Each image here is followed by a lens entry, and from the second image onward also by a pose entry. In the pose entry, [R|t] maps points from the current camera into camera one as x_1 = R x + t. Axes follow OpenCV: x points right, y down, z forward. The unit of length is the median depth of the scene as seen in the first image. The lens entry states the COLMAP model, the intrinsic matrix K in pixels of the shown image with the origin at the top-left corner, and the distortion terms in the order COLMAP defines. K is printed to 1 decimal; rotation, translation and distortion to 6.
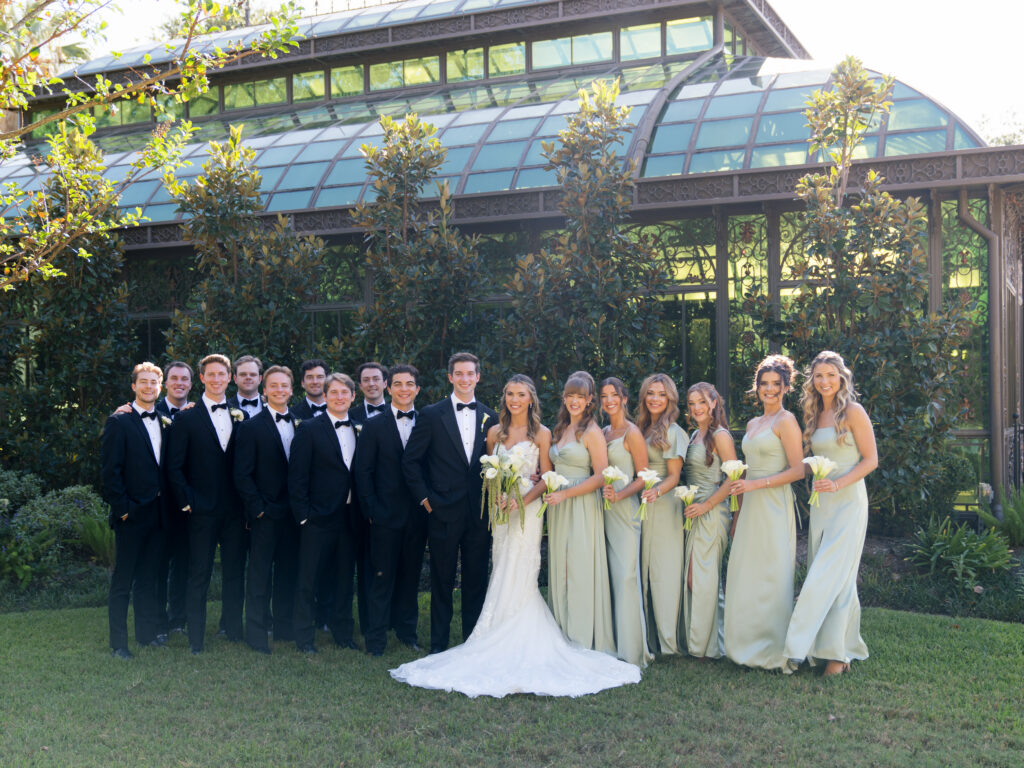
lens RADIAL K [[1734.4, 0, 512.0], [0, 1734.4, 384.0], [0, 0, 1]] dist [-0.051515, 0.371379]
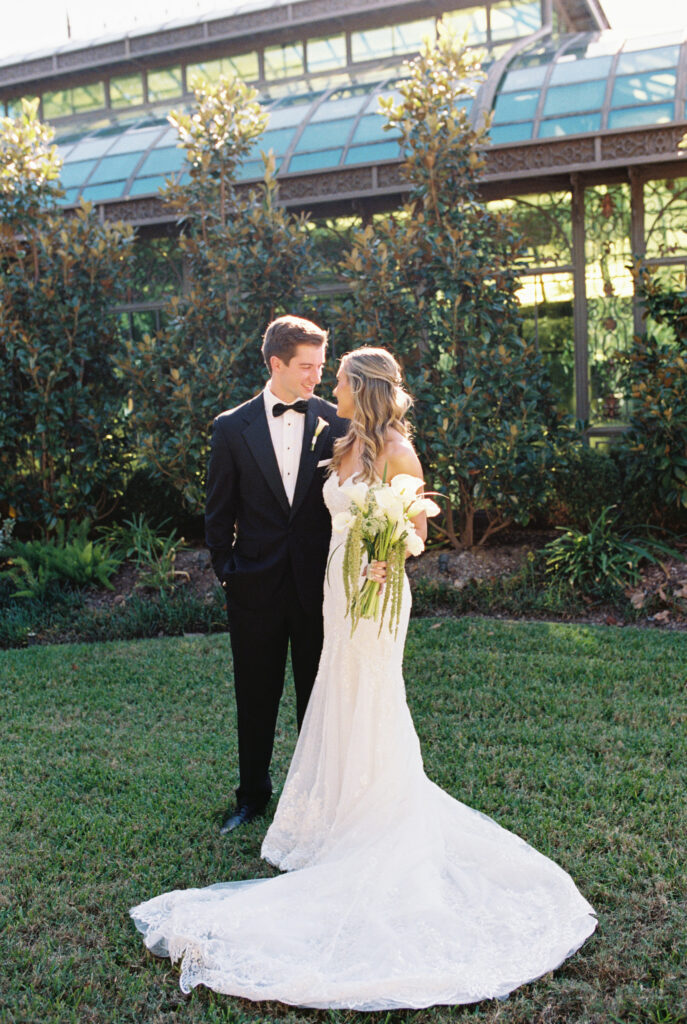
lens RADIAL K [[1483.3, 0, 343.5], [0, 1483.3, 512.0], [0, 0, 1]] dist [-0.008069, -0.025327]
pose [[0.999583, -0.028107, 0.006552, -0.009739], [0.027482, 0.996312, 0.081288, 0.004351], [-0.008813, -0.081074, 0.996669, 0.234333]]
